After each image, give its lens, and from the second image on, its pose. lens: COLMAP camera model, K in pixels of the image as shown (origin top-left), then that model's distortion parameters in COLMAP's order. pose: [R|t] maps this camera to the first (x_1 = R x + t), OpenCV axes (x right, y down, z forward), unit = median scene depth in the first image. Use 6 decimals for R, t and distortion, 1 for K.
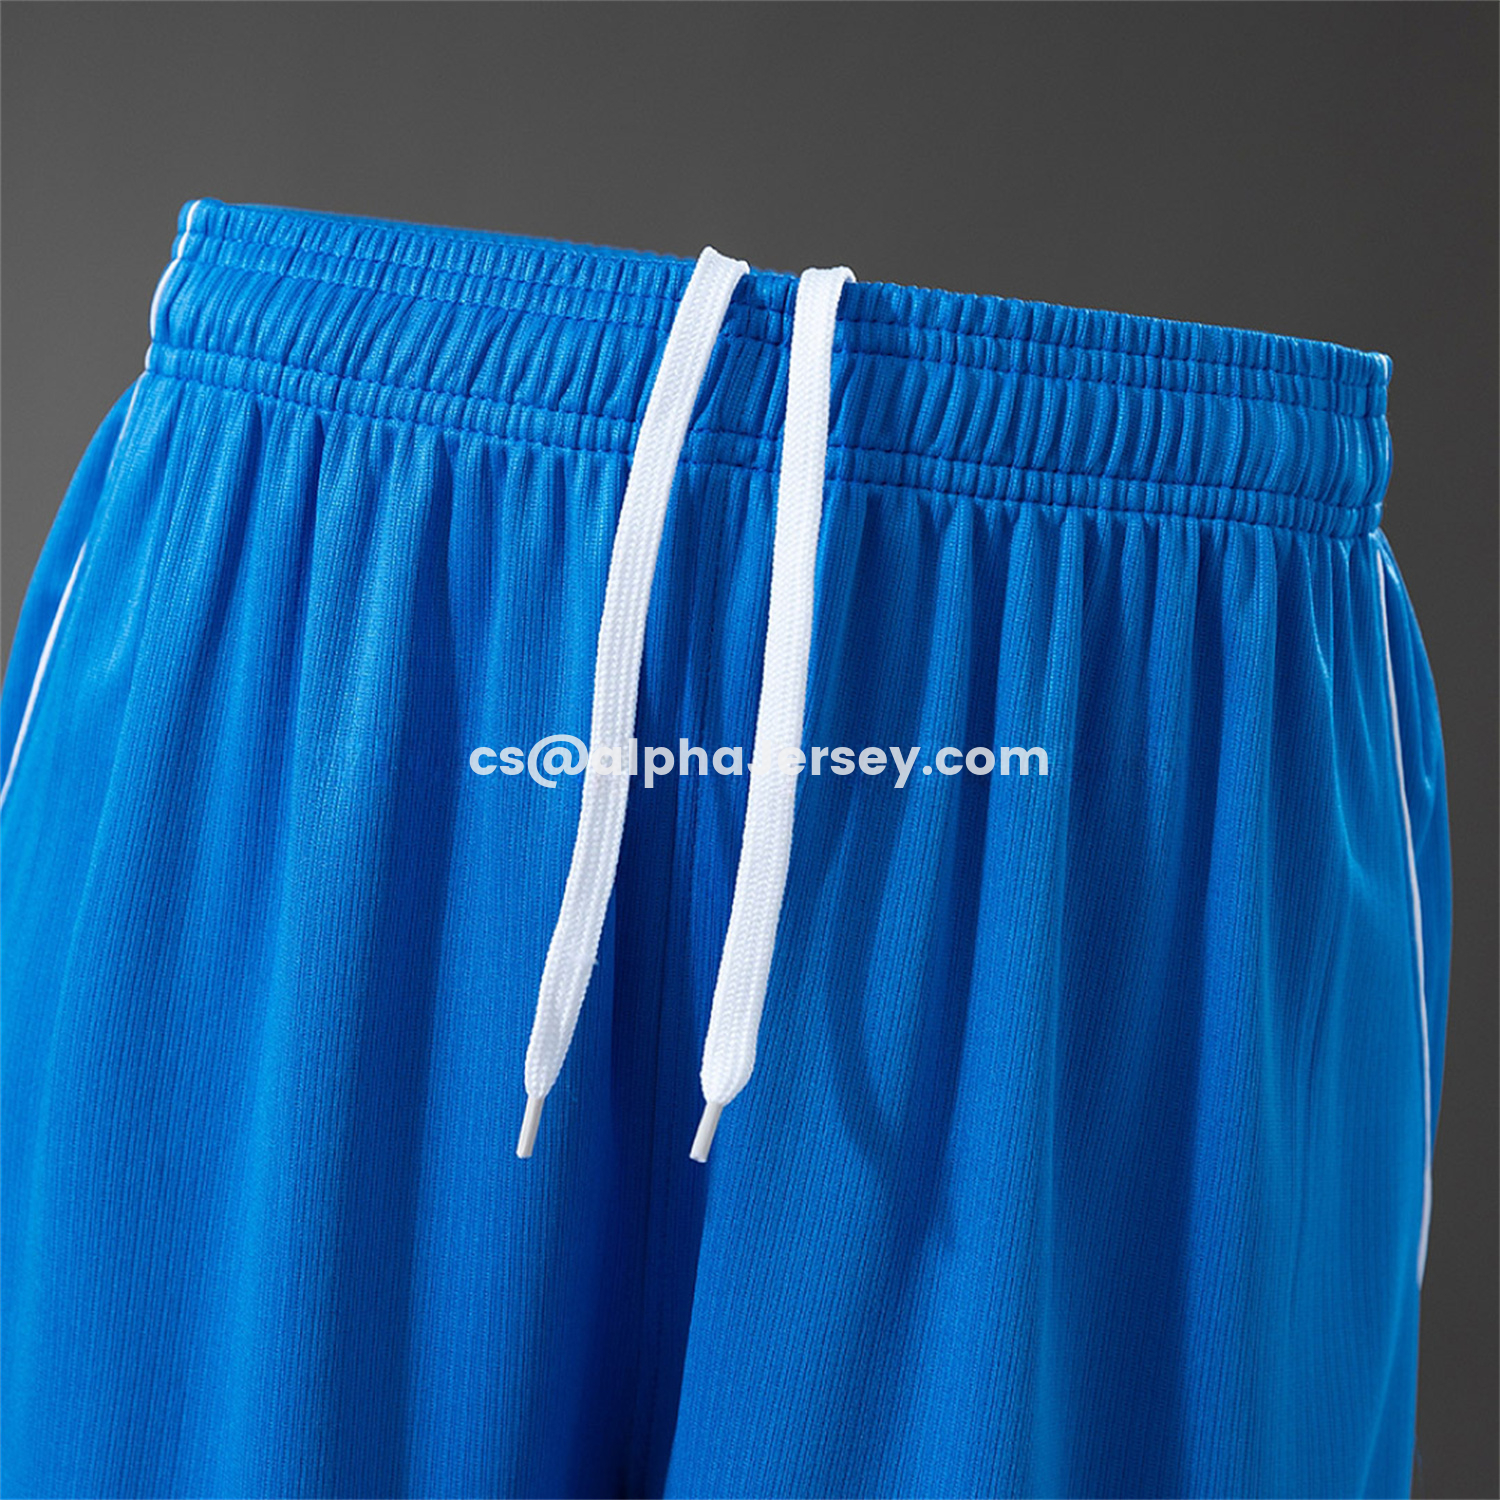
lens RADIAL K [[2260.9, 0, 750.0], [0, 2260.9, 750.0], [0, 0, 1]] dist [-0.011182, -0.002694]
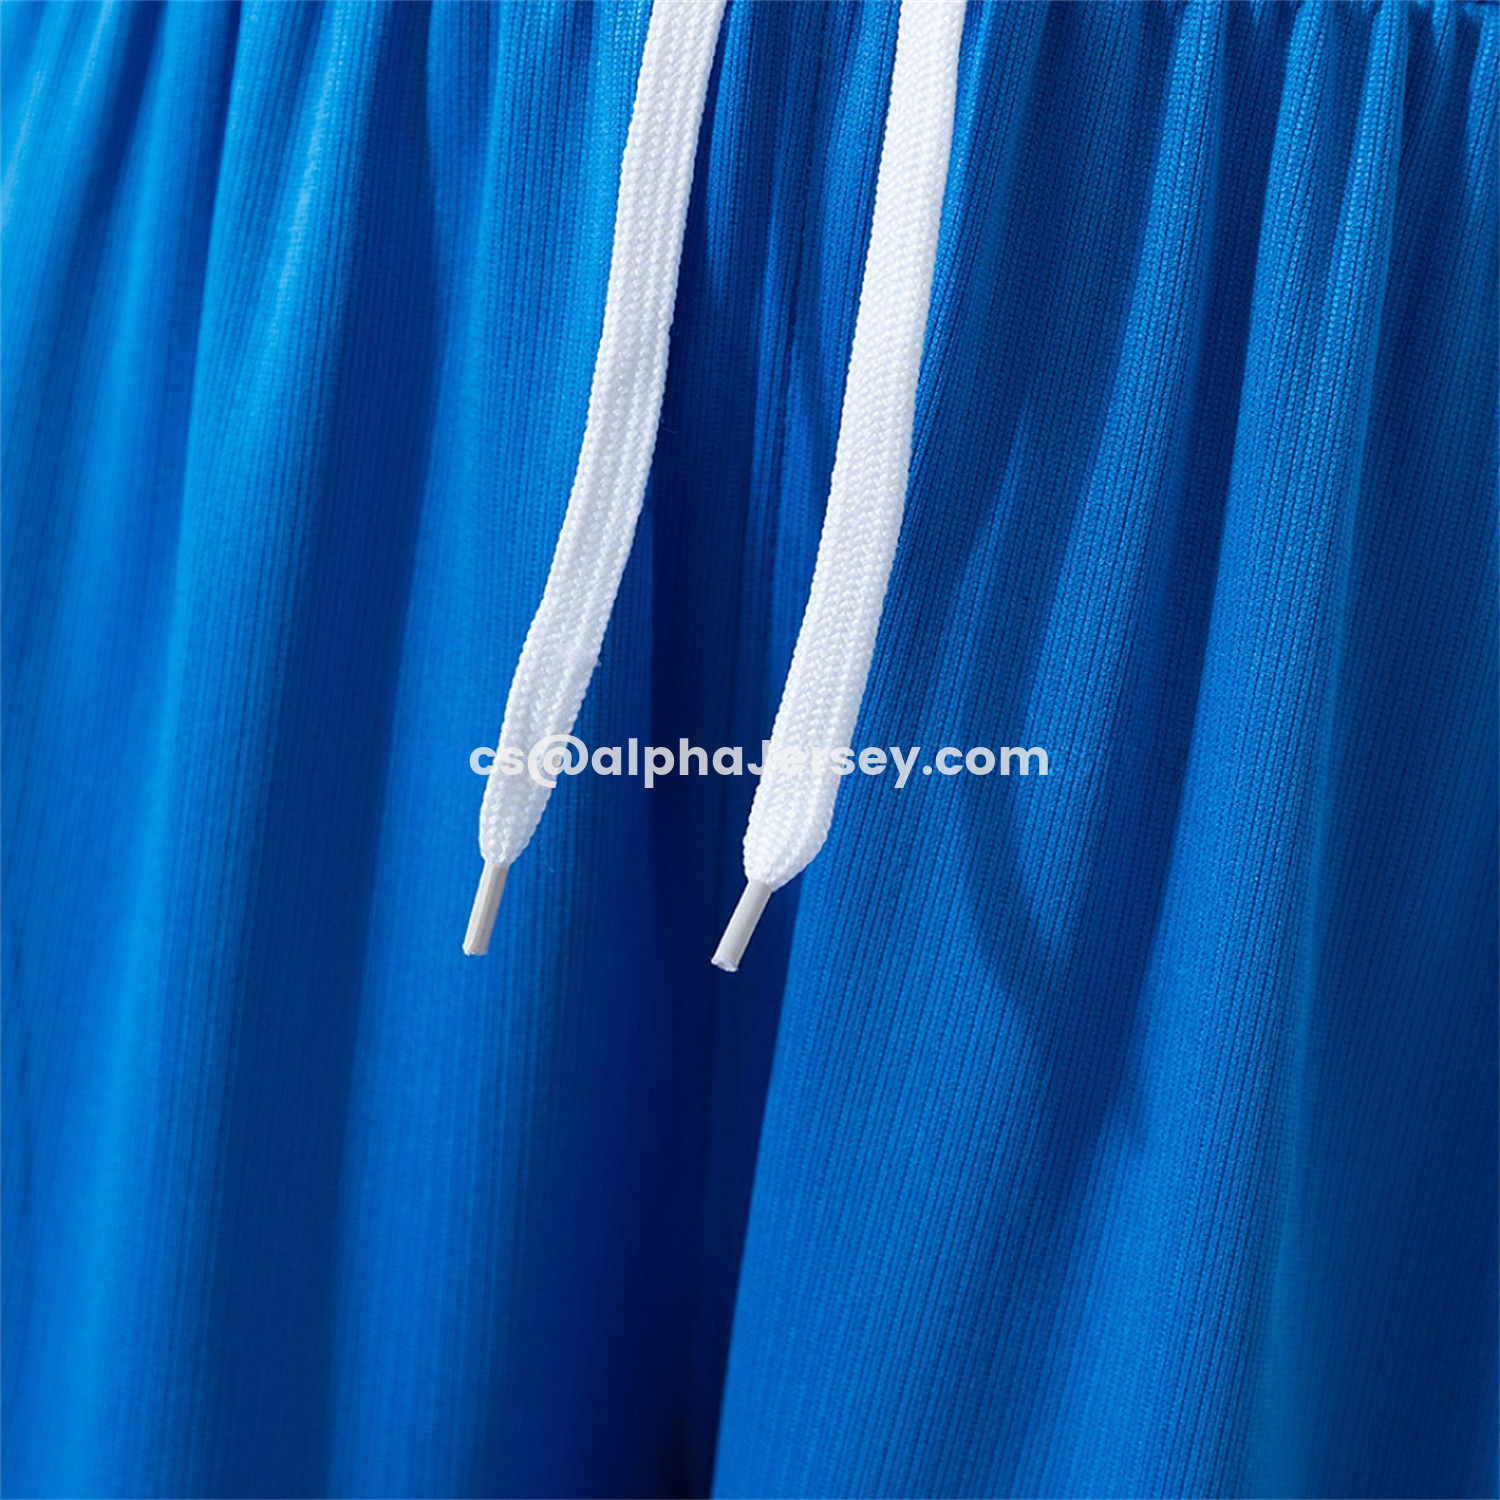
lens RADIAL K [[2785.9, 0, 750.0], [0, 2785.9, 750.0], [0, 0, 1]] dist [-0.056131, 0.143060]
pose [[0.991449, 0.051838, -0.119756, 0.071912], [-0.046071, 0.997664, 0.050441, 0.076648], [0.122091, -0.044492, 0.991521, 0.214349]]
